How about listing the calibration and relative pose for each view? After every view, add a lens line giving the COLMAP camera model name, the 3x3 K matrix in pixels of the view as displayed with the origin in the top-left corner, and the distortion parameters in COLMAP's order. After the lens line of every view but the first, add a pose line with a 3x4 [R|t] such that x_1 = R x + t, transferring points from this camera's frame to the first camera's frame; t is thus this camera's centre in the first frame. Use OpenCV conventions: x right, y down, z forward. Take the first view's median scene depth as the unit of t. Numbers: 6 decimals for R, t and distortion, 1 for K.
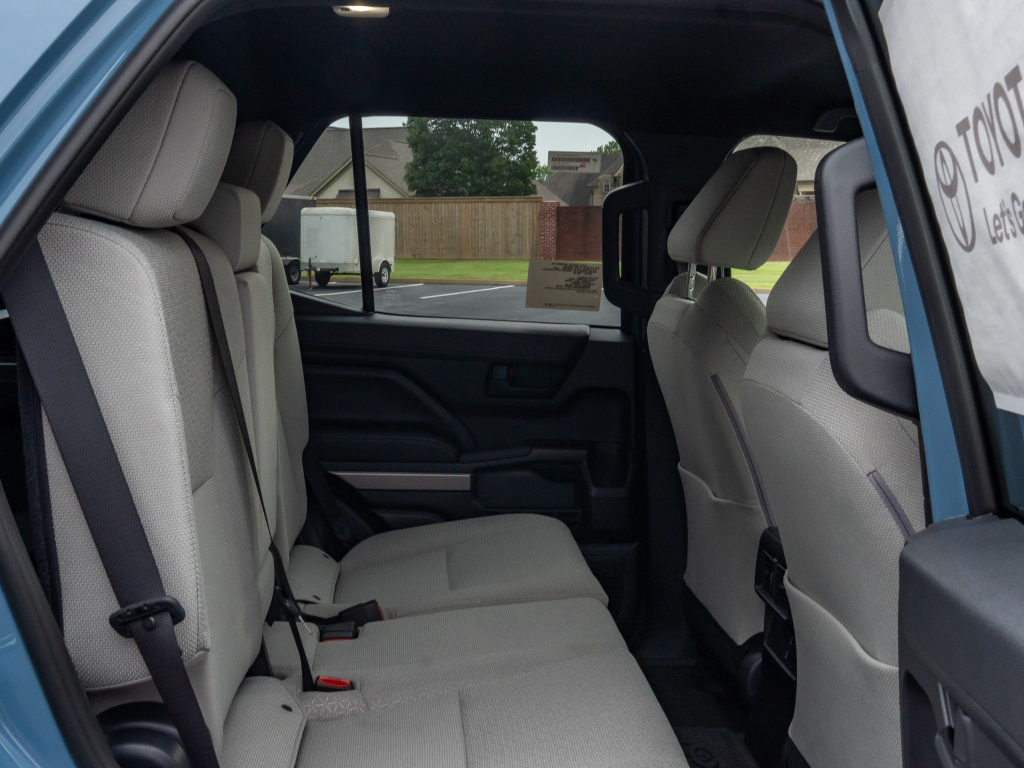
lens RADIAL K [[1261.0, 0, 511.5], [0, 1261.0, 387.7], [0, 0, 1]] dist [-0.010960, 0.000000]
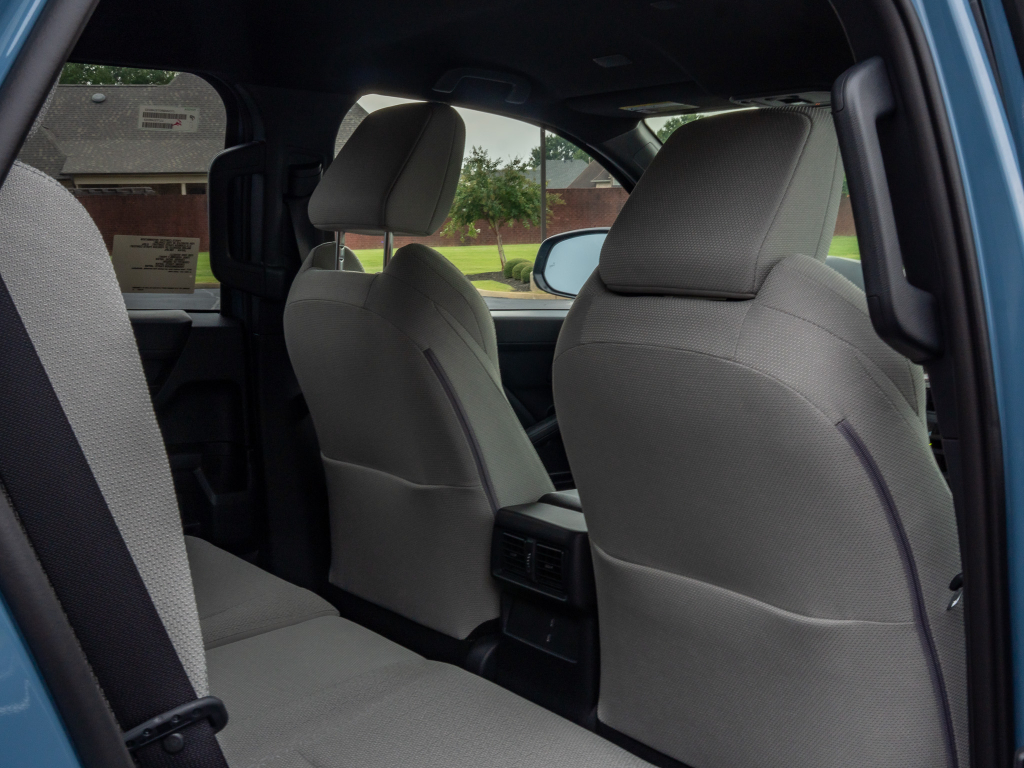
lens RADIAL K [[1261.0, 0, 516.9], [0, 1261.0, 405.3], [0, 0, 1]] dist [-0.010960, 0.000000]
pose [[0.853115, -0.090194, 0.513868, -0.198401], [0.079786, 0.995912, 0.042341, -0.002684], [-0.515586, 0.004878, 0.856824, 0.142639]]
